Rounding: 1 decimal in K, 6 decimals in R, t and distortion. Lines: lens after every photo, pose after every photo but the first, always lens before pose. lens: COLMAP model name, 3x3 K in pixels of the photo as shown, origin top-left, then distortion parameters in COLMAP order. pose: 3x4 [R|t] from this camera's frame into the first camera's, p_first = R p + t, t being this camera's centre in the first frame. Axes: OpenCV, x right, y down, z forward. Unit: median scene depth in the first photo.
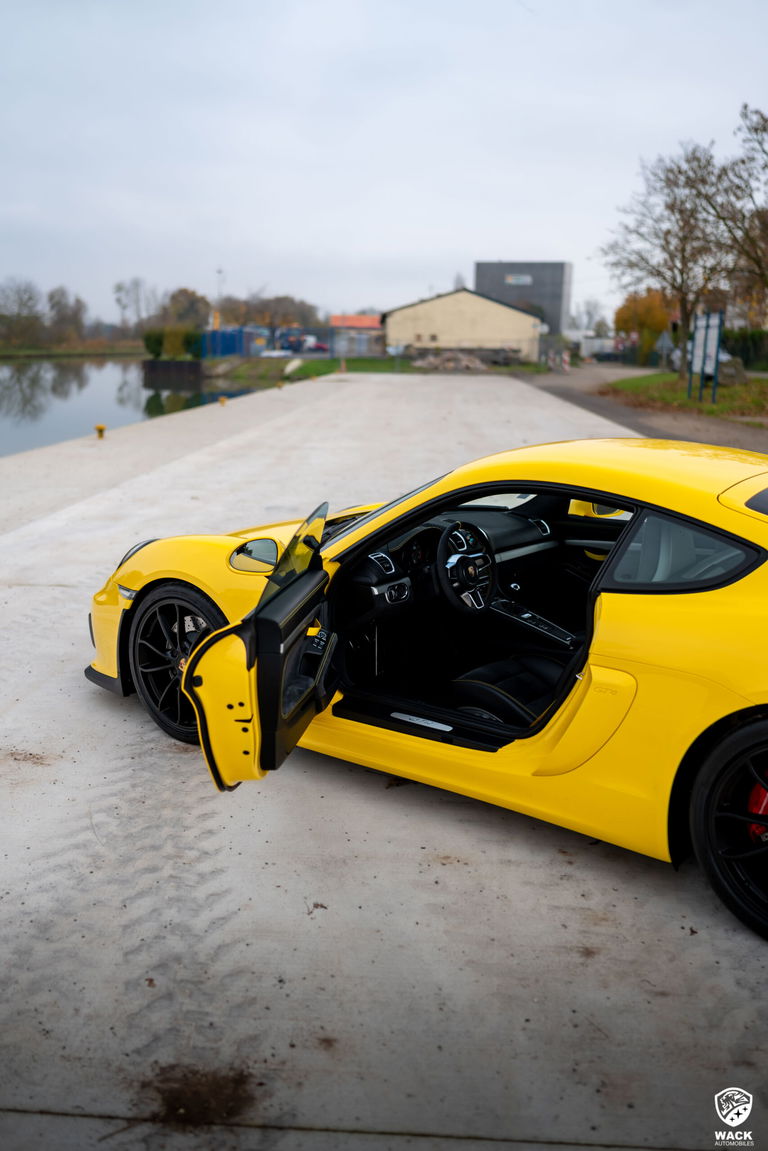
lens RADIAL K [[1074.0, 0, 381.5], [0, 1074.0, 572.4], [0, 0, 1]] dist [-0.000250, -0.006286]
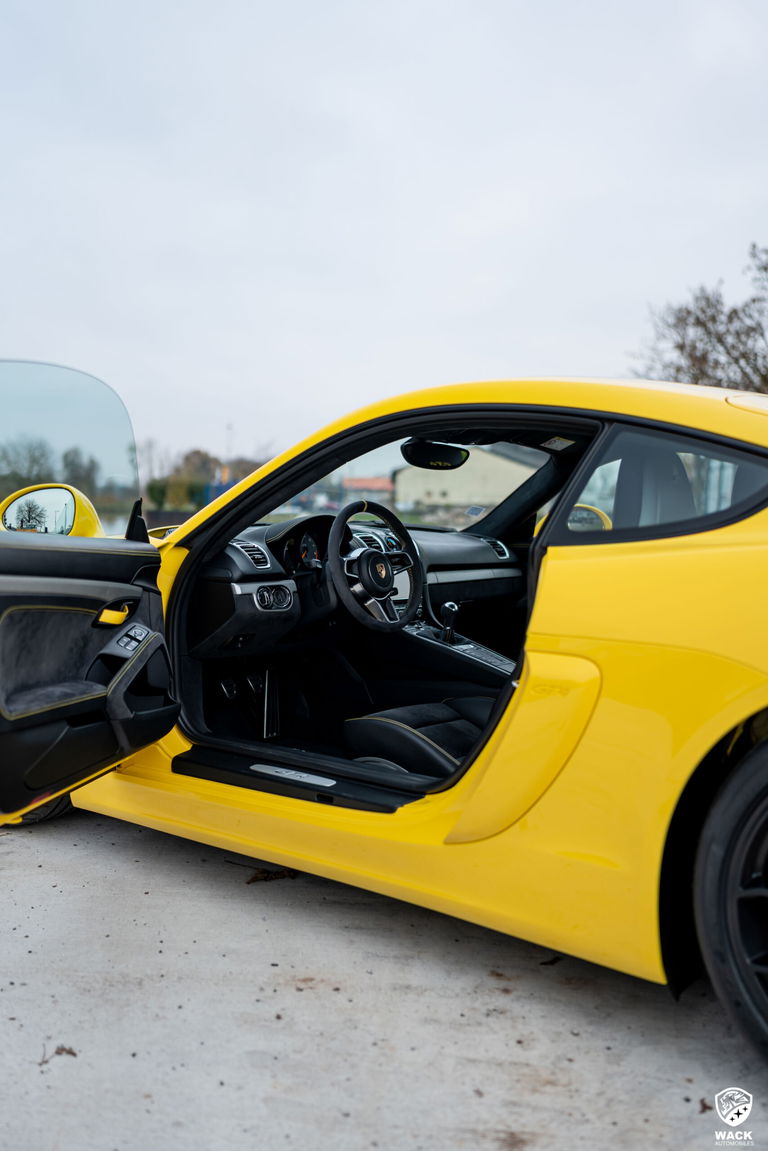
lens RADIAL K [[1081.3, 0, 382.6], [0, 1081.3, 577.6], [0, 0, 1]] dist [0.000734, -0.004019]
pose [[0.999784, 0.008995, -0.018731, 0.118199], [-0.011832, 0.987481, -0.157295, 0.139228], [0.017081, 0.157482, 0.987374, 0.361293]]
